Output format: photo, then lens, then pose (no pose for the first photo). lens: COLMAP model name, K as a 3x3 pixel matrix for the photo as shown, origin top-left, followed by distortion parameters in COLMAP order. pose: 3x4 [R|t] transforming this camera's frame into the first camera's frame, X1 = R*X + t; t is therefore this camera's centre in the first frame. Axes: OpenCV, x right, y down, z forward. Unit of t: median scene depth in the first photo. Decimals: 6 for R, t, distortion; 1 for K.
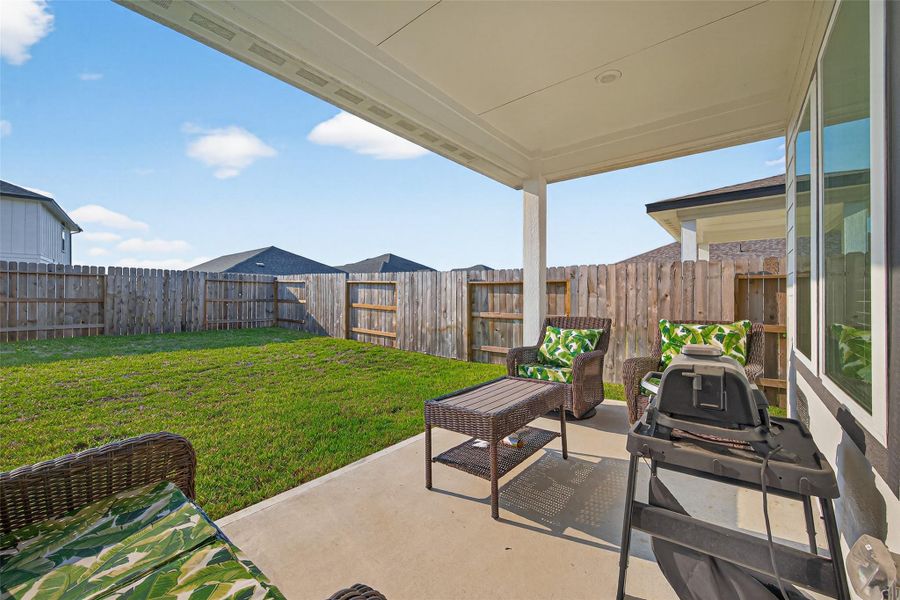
lens RADIAL K [[356.4, 0, 448.1], [0, 356.4, 294.7], [0, 0, 1]] dist [0.000002, -0.001193]
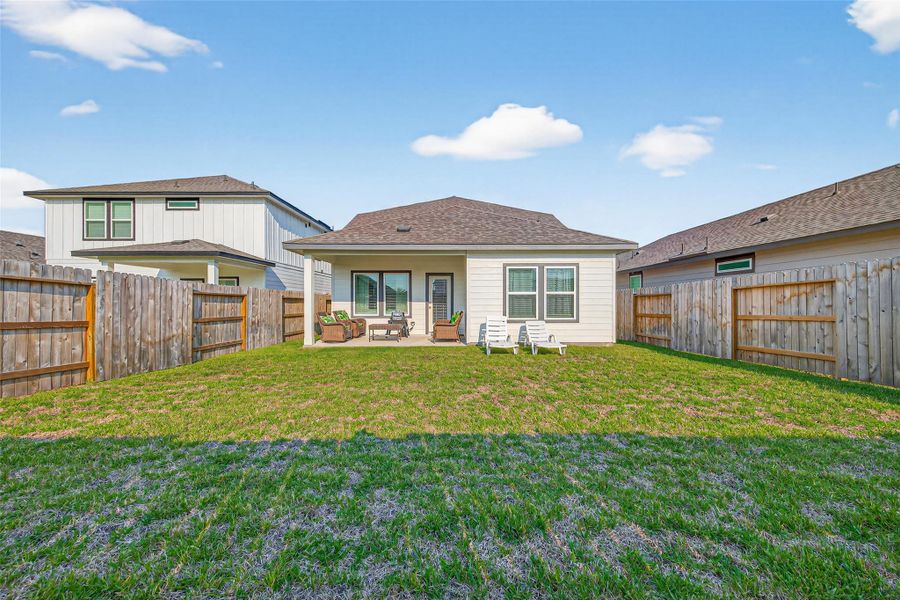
lens RADIAL K [[356.4, 0, 449.3], [0, 356.4, 301.5], [0, 0, 1]] dist [0.000002, -0.001193]
pose [[-0.631417, 0.004253, 0.775432, -3.129860], [-0.007132, 0.999911, -0.011291, 0.001426], [-0.775411, -0.012660, -0.631330, 2.584735]]
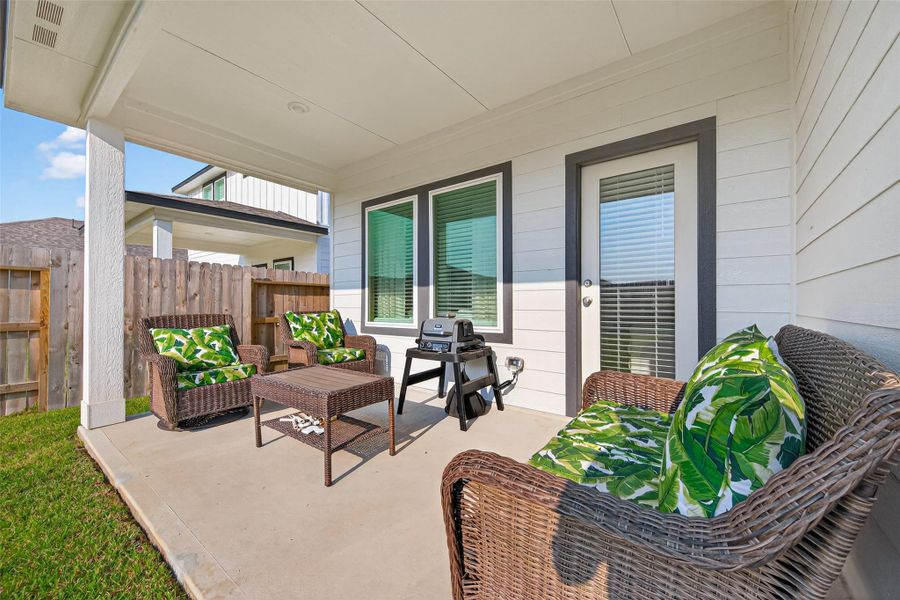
lens RADIAL K [[356.4, 0, 445.0], [0, 356.4, 301.0], [0, 0, 1]] dist [0.000002, -0.001193]
pose [[-0.028346, 0.008325, 0.999563, -0.585390], [-0.007242, 0.999937, -0.008533, 0.032623], [-0.999572, -0.007481, -0.028284, 0.415223]]
